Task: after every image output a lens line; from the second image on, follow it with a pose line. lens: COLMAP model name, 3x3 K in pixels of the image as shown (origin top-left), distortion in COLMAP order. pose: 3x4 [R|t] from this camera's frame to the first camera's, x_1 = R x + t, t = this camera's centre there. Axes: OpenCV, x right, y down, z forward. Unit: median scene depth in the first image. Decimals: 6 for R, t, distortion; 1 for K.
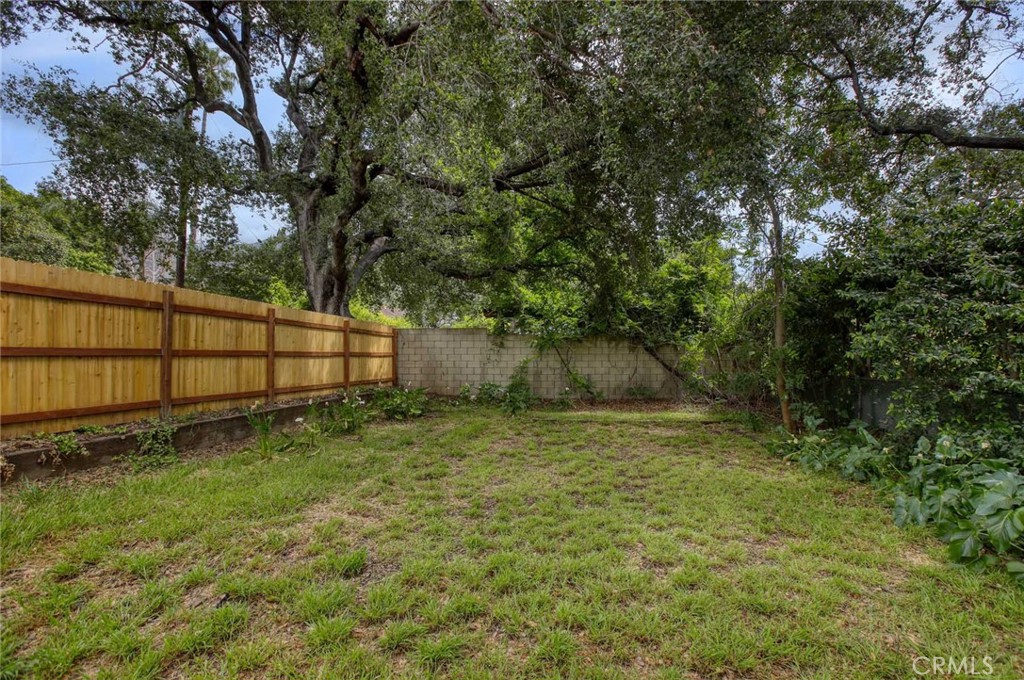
lens RADIAL K [[519.1, 0, 517.5], [0, 519.1, 343.6], [0, 0, 1]] dist [-0.050443, 0.000499]
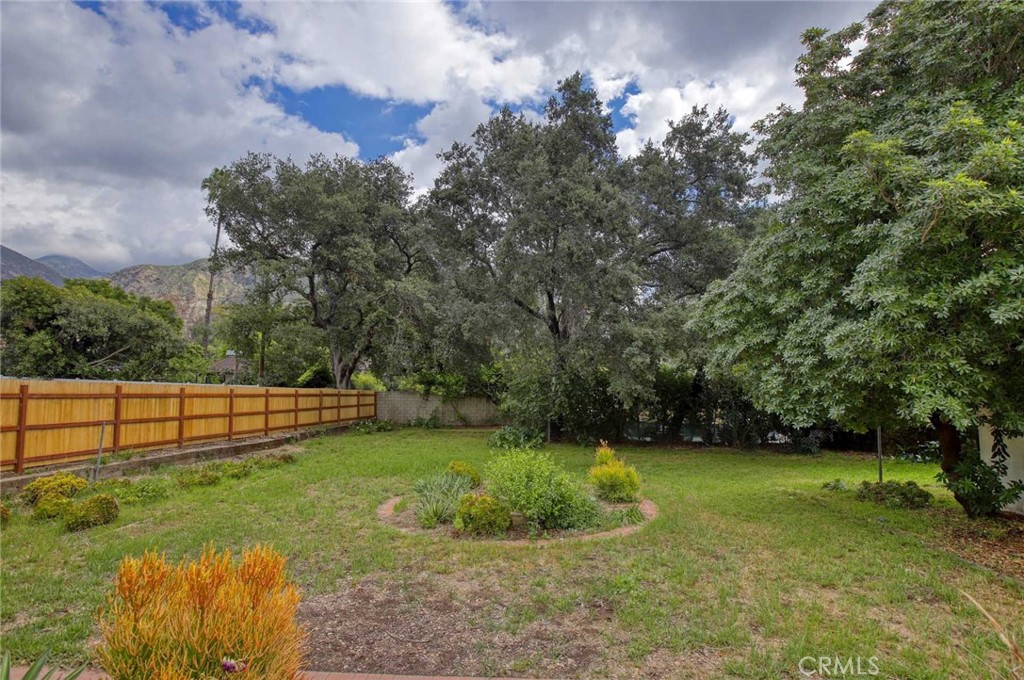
lens RADIAL K [[521.9, 0, 535.9], [0, 521.9, 340.9], [0, 0, 1]] dist [-0.035904, 0.014024]
pose [[0.991781, 0.013044, 0.127277, 0.173226], [-0.003487, 0.997175, -0.075029, -0.099131], [-0.127896, 0.073969, 0.989025, -1.501536]]
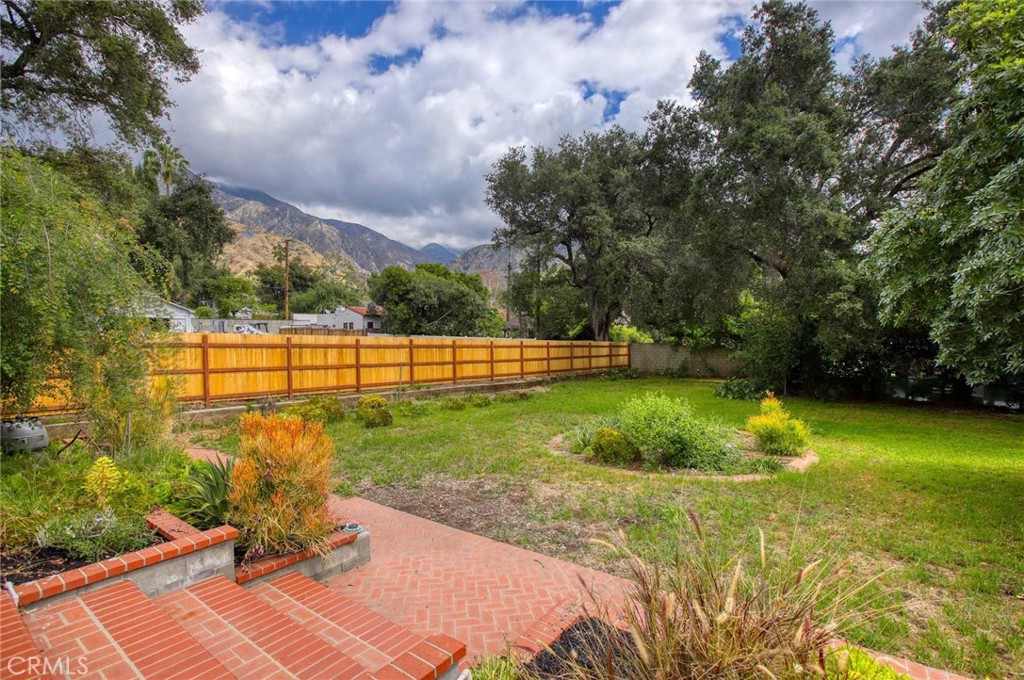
lens RADIAL K [[505.9, 0, 516.7], [0, 505.9, 336.1], [0, 0, 1]] dist [-0.045100, 0.001167]
pose [[0.892155, -0.007993, -0.451658, 0.417740], [0.011345, 0.999925, 0.004715, -0.096916], [0.451587, -0.009331, 0.892178, -1.554660]]
